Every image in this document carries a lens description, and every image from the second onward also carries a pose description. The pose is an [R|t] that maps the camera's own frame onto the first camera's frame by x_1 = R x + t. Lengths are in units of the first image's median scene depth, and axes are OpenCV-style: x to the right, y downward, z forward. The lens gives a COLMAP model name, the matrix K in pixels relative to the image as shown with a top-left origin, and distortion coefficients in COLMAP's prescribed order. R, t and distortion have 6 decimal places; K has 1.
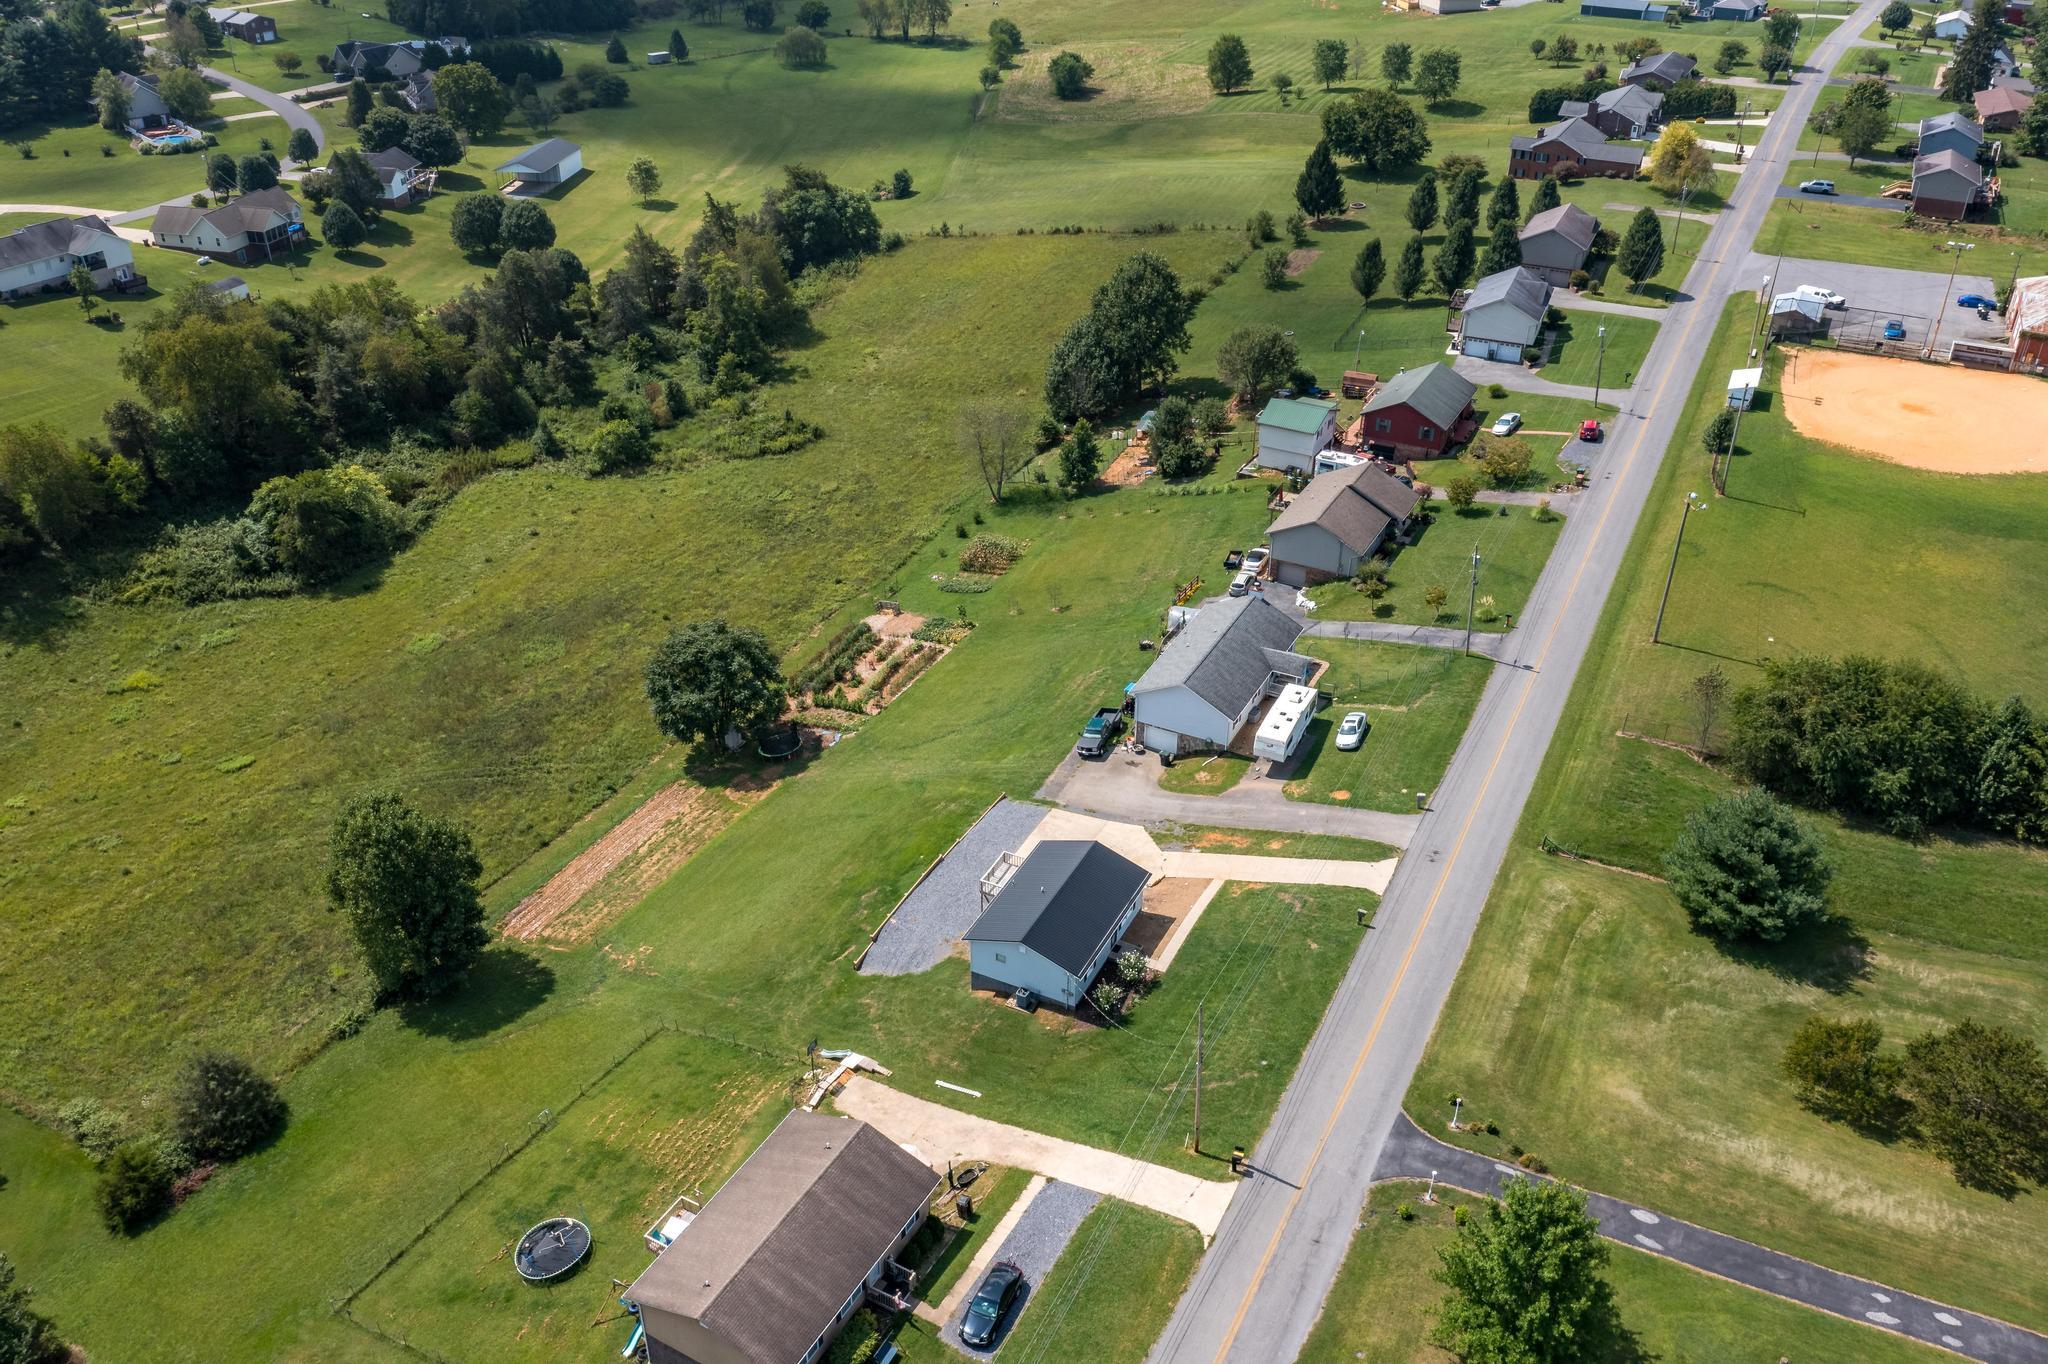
lens RADIAL K [[1602.7, 0, 1010.7], [0, 1602.7, 672.0], [0, 0, 1]] dist [-0.036041, -0.002226]
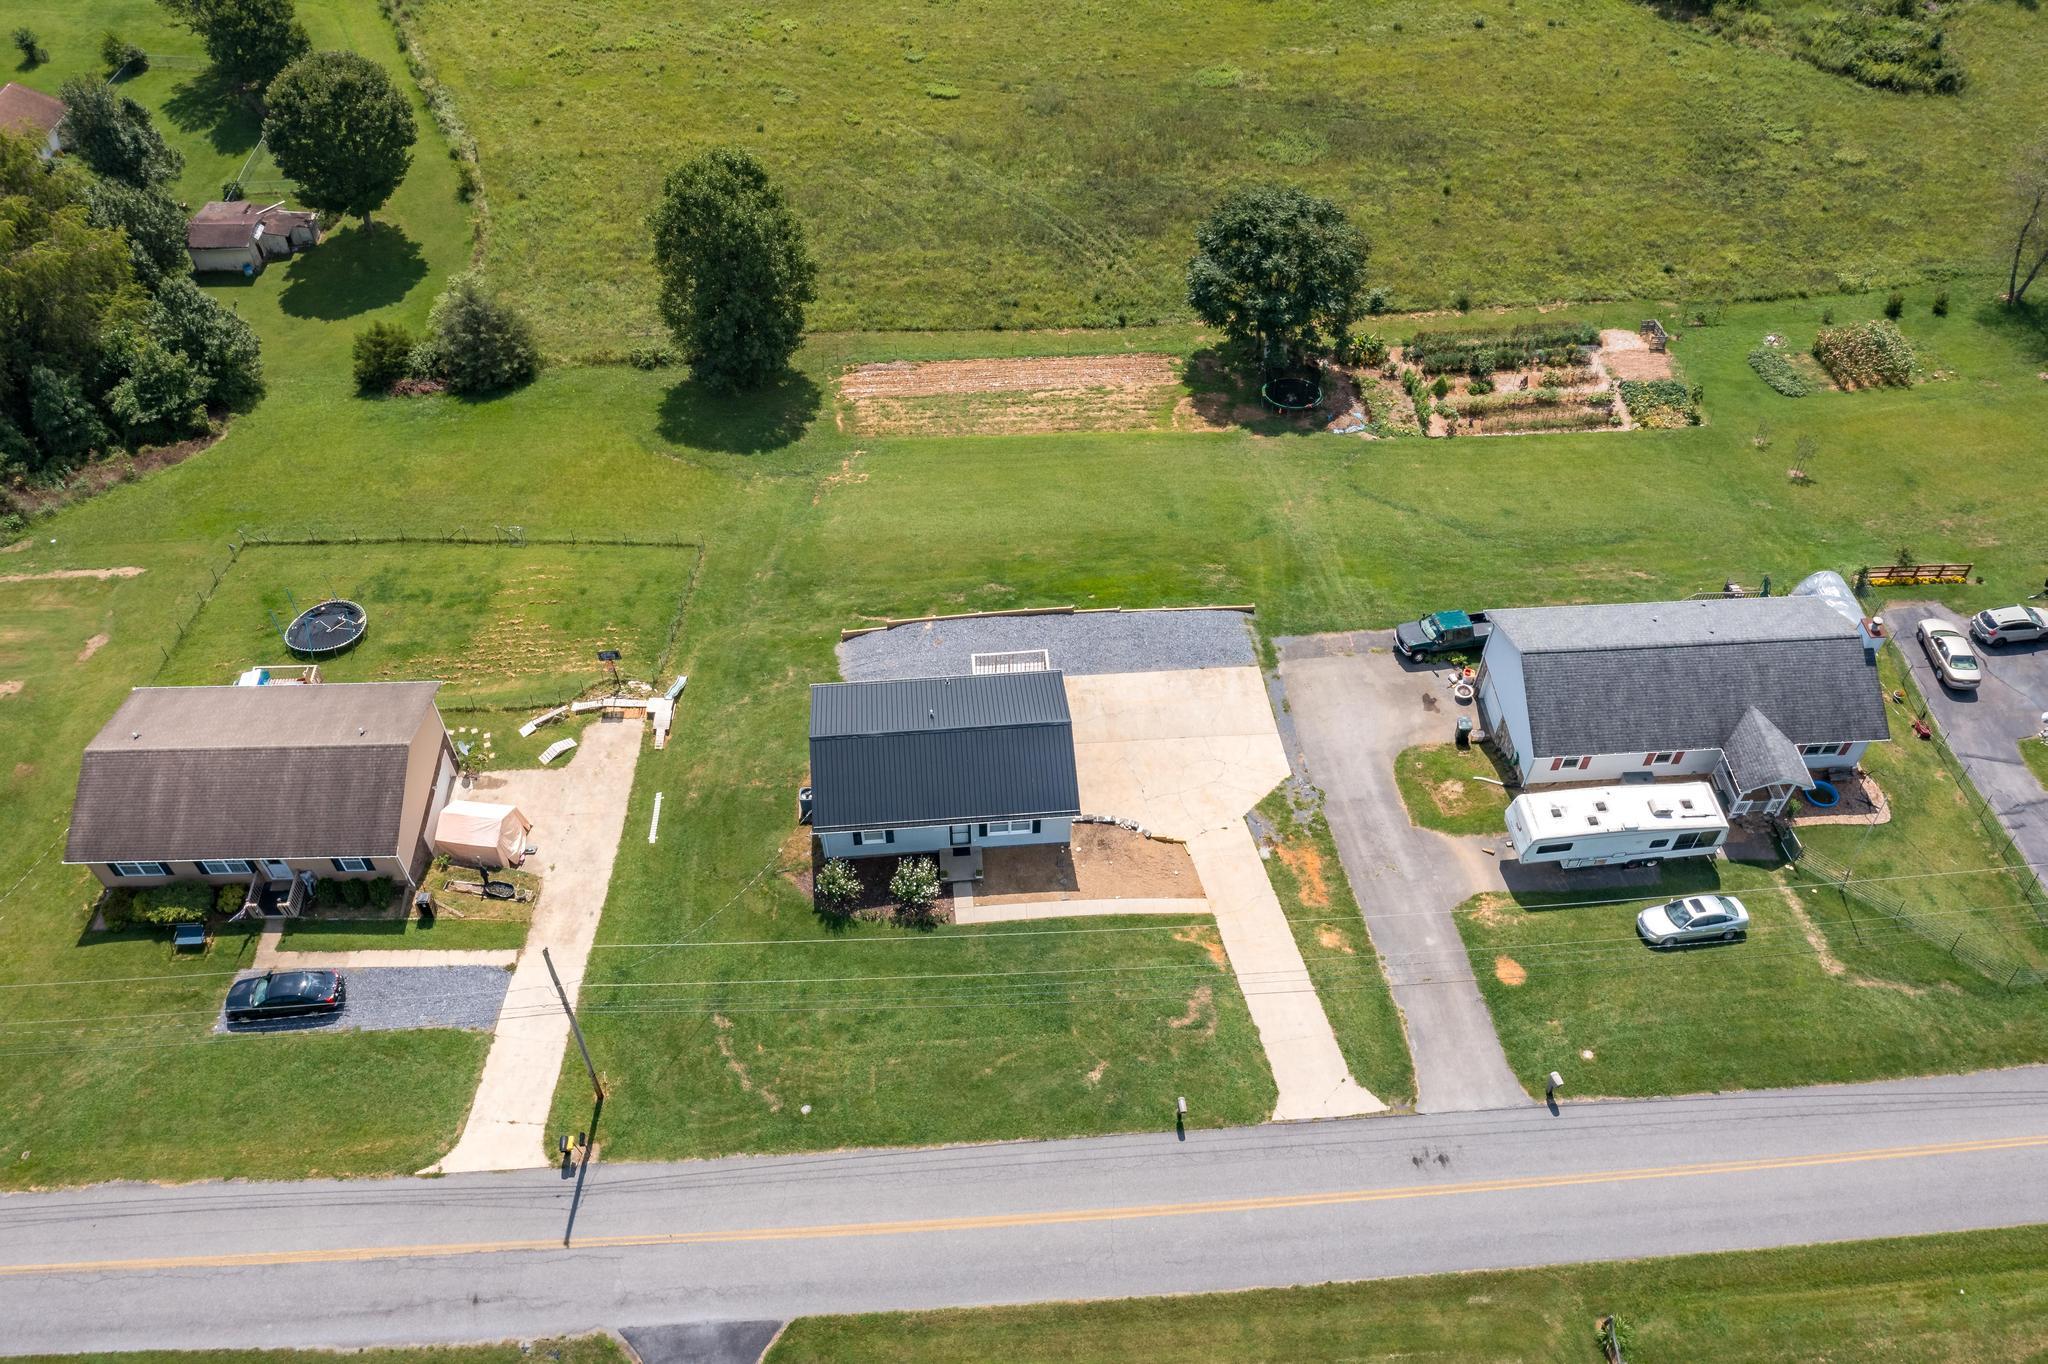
lens RADIAL K [[1603.7, 0, 1009.3], [0, 1603.7, 676.5], [0, 0, 1]] dist [-0.034489, 0.000141]
pose [[0.516402, 0.654299, -0.552468, 0.366793], [-0.438655, 0.756189, 0.485551, -0.202869], [0.735466, -0.008397, 0.677510, 0.500325]]
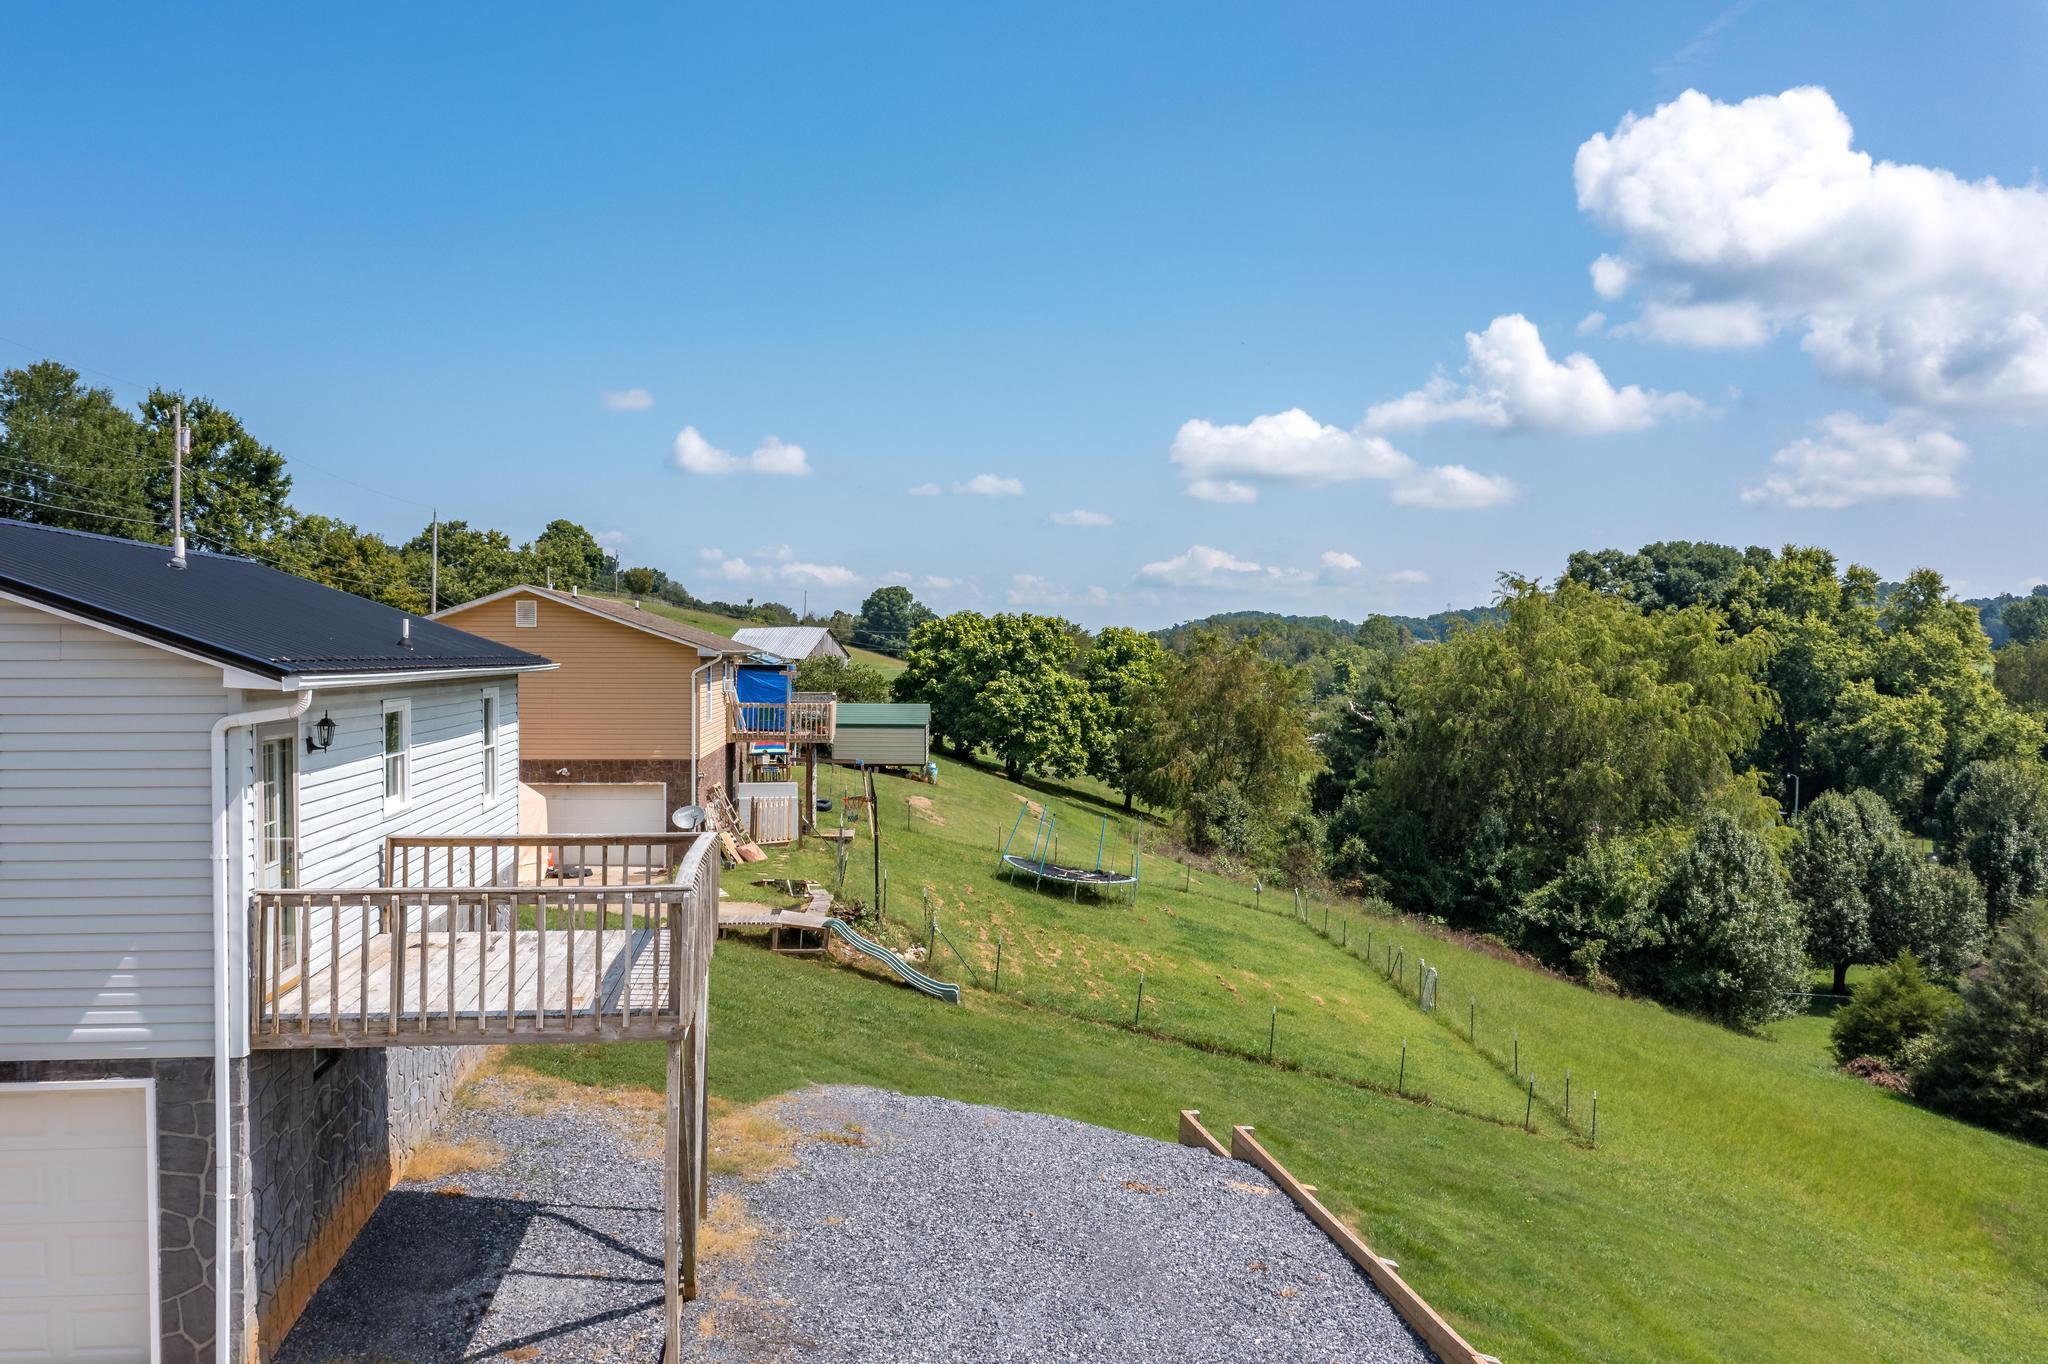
lens RADIAL K [[1602.7, 0, 1010.7], [0, 1602.7, 672.0], [0, 0, 1]] dist [-0.036041, -0.002226]
pose [[-0.831209, -0.002470, -0.555955, 0.034998], [-0.293802, 0.850902, 0.435484, 0.046936], [0.471987, 0.525319, -0.708003, 1.040985]]
